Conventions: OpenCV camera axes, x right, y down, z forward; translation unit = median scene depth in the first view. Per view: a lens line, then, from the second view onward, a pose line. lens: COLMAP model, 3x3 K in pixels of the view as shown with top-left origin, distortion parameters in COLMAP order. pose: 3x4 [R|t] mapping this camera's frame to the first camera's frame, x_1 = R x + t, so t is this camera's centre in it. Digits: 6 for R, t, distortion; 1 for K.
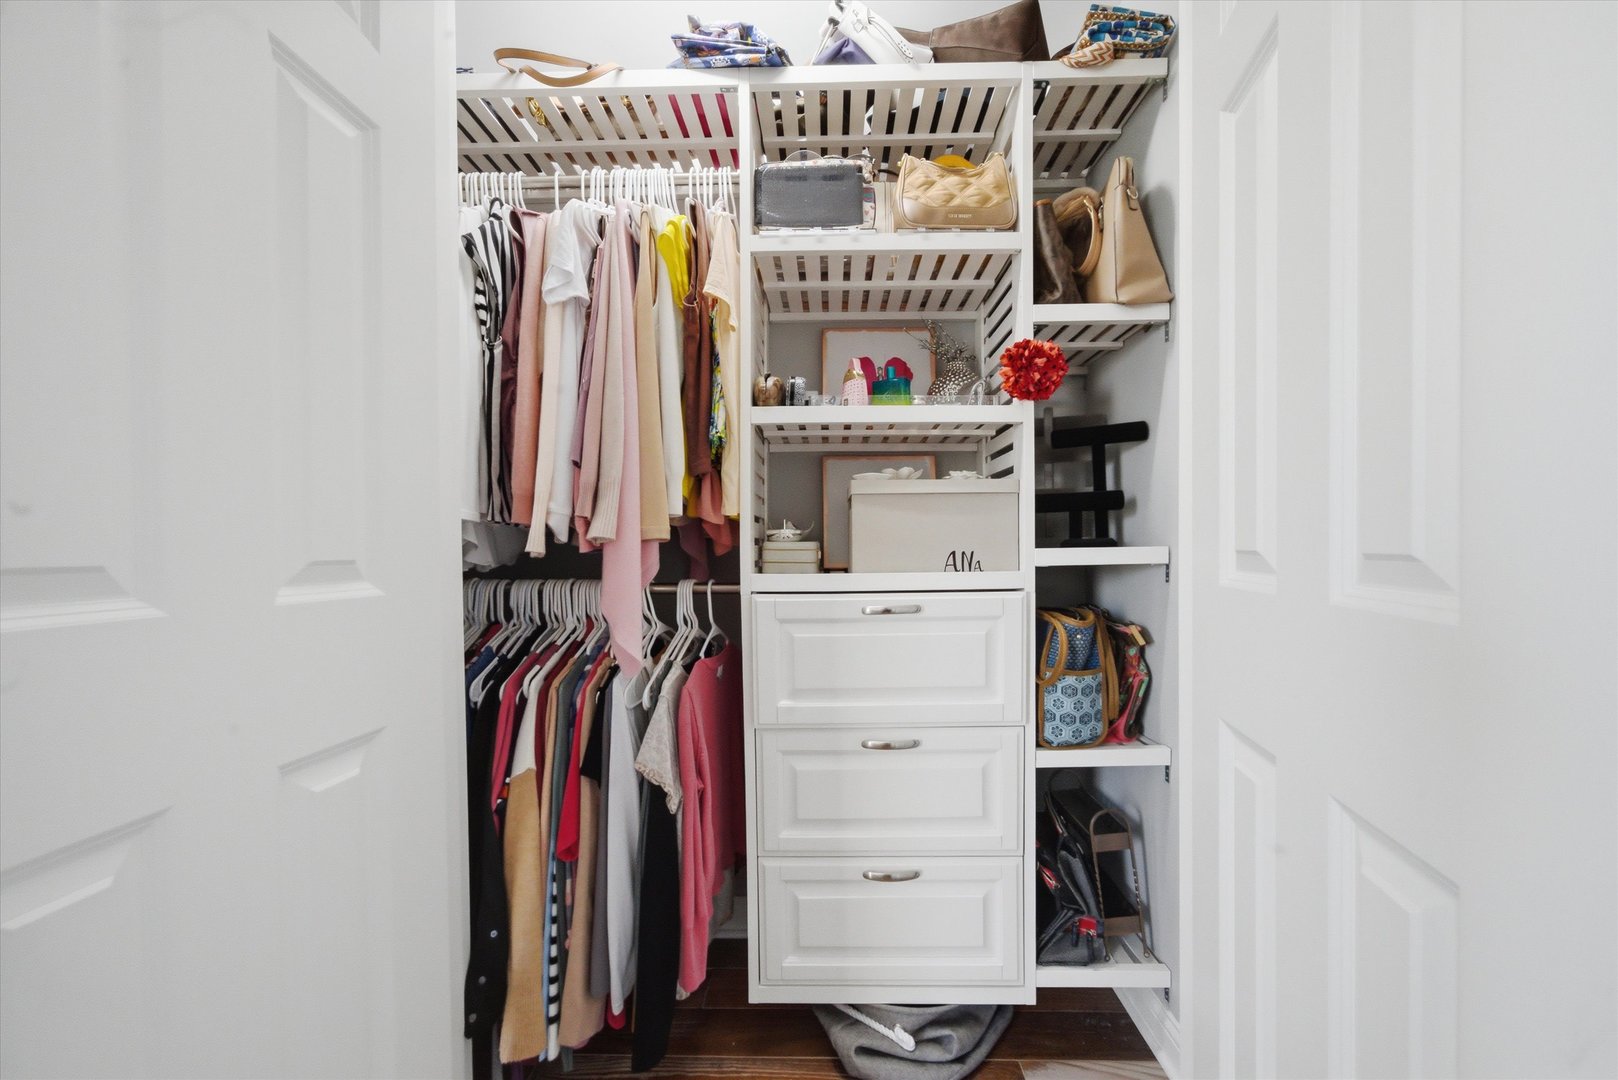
lens RADIAL K [[617.6, 0, 809.0], [0, 617.6, 540.0], [0, 0, 1]] dist [0.002435, 0.000320]
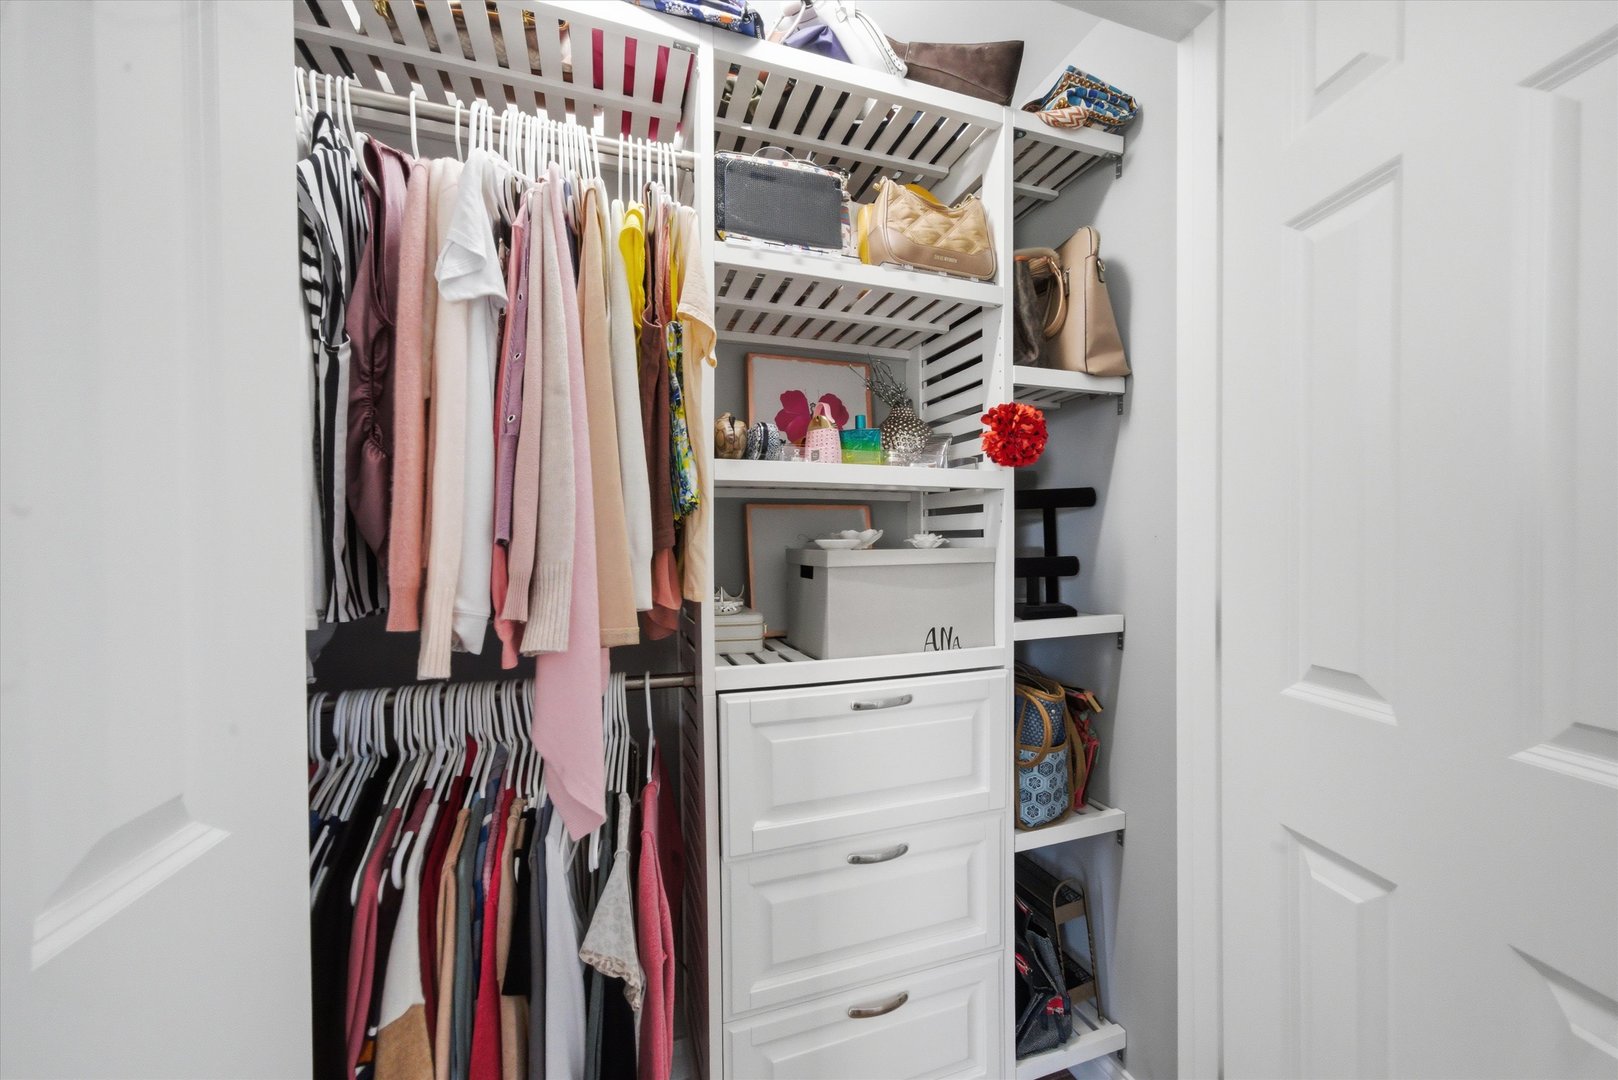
lens RADIAL K [[638.8, 0, 808.7], [0, 638.8, 535.3], [0, 0, 1]] dist [0.009259, 0.000229]
pose [[0.932978, 0.003512, 0.359916, -0.282233], [-0.004783, 0.999985, 0.002641, -0.120160], [-0.359901, -0.004185, 0.932981, 0.192894]]
